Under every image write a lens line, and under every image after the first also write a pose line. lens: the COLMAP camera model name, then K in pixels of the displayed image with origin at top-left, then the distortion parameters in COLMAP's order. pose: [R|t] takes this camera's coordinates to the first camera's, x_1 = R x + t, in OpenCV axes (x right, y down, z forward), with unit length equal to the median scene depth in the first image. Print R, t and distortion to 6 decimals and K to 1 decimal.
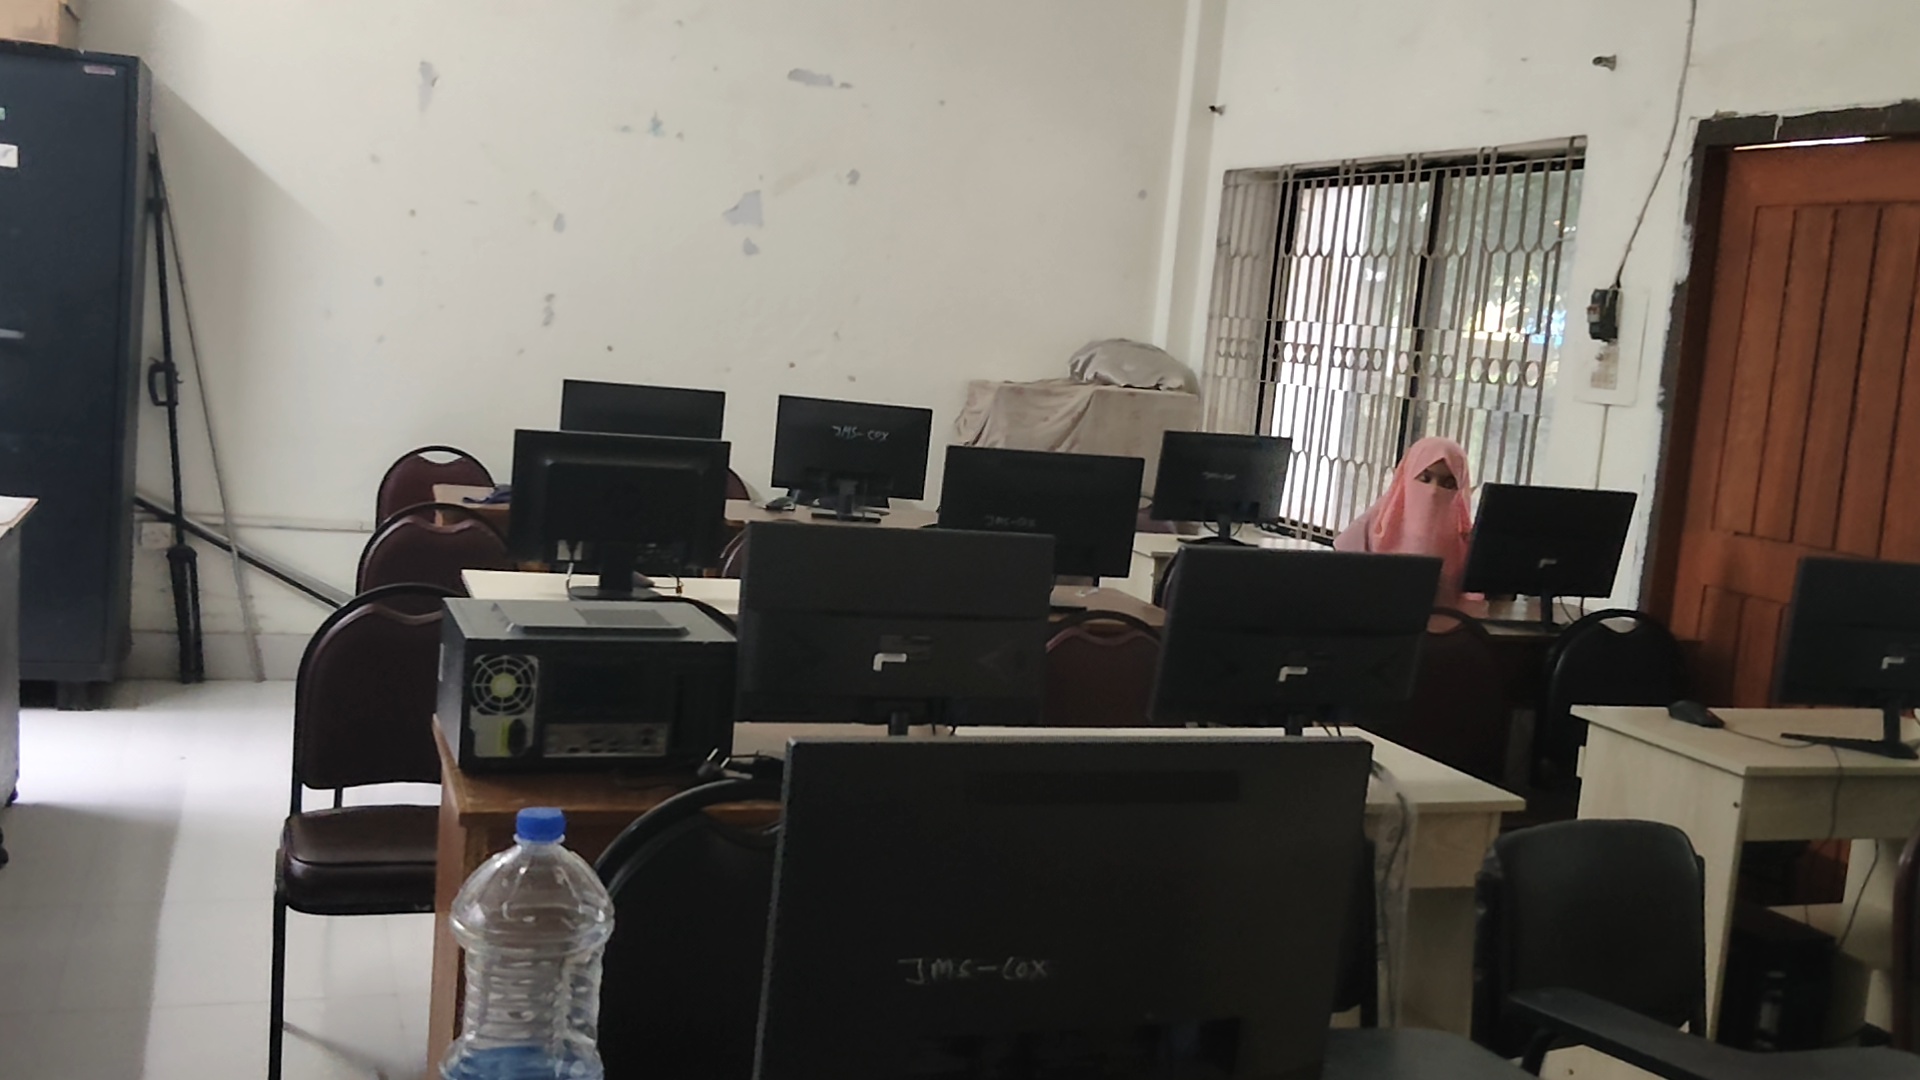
lens RADIAL K [[1871.1, 0, 959.9], [0, 1871.1, 520.9], [0, 0, 1]] dist [0.098969, -0.158684]
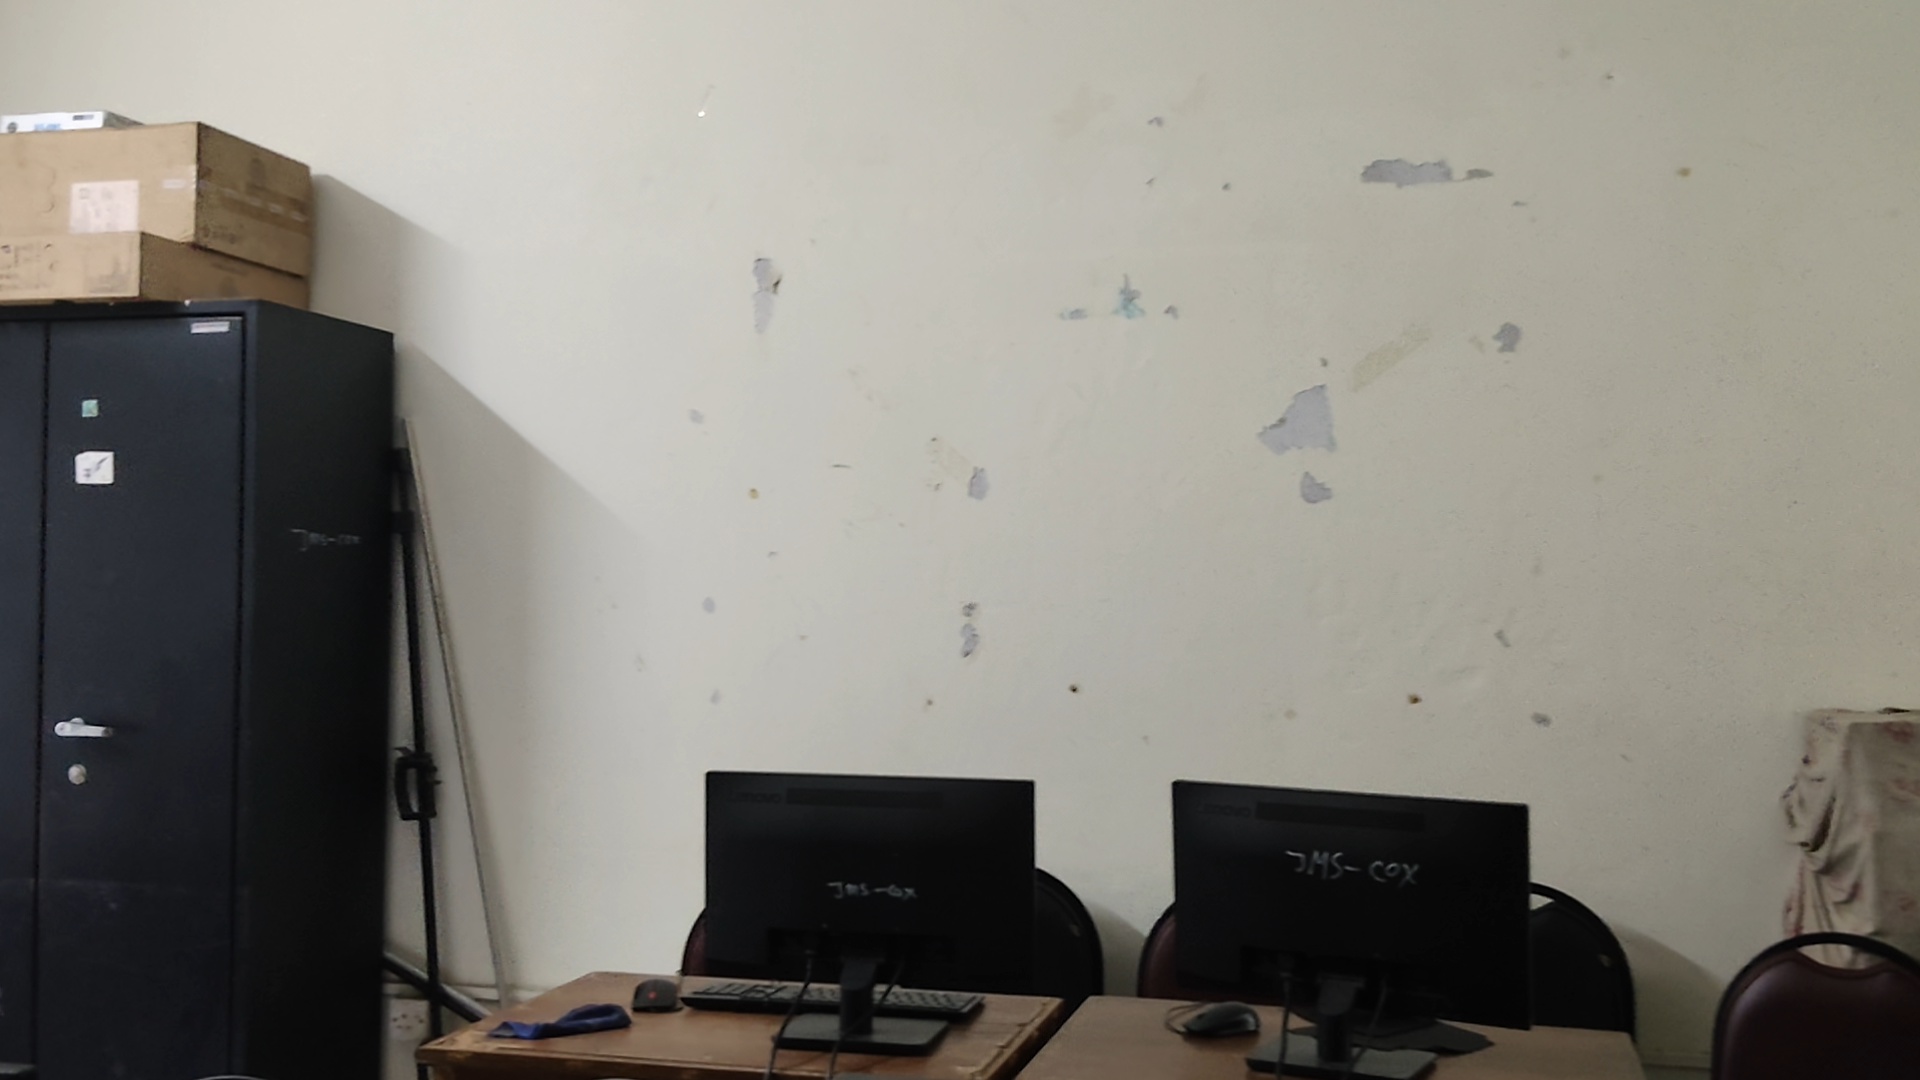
lens RADIAL K [[1871.1, 0, 959.9], [0, 1871.1, 520.9], [0, 0, 1]] dist [0.098969, -0.158684]
pose [[0.837893, -0.101954, -0.536228, 0.101380], [0.010452, 0.985218, -0.170989, -0.047151], [0.545734, 0.137666, 0.826573, 0.527239]]
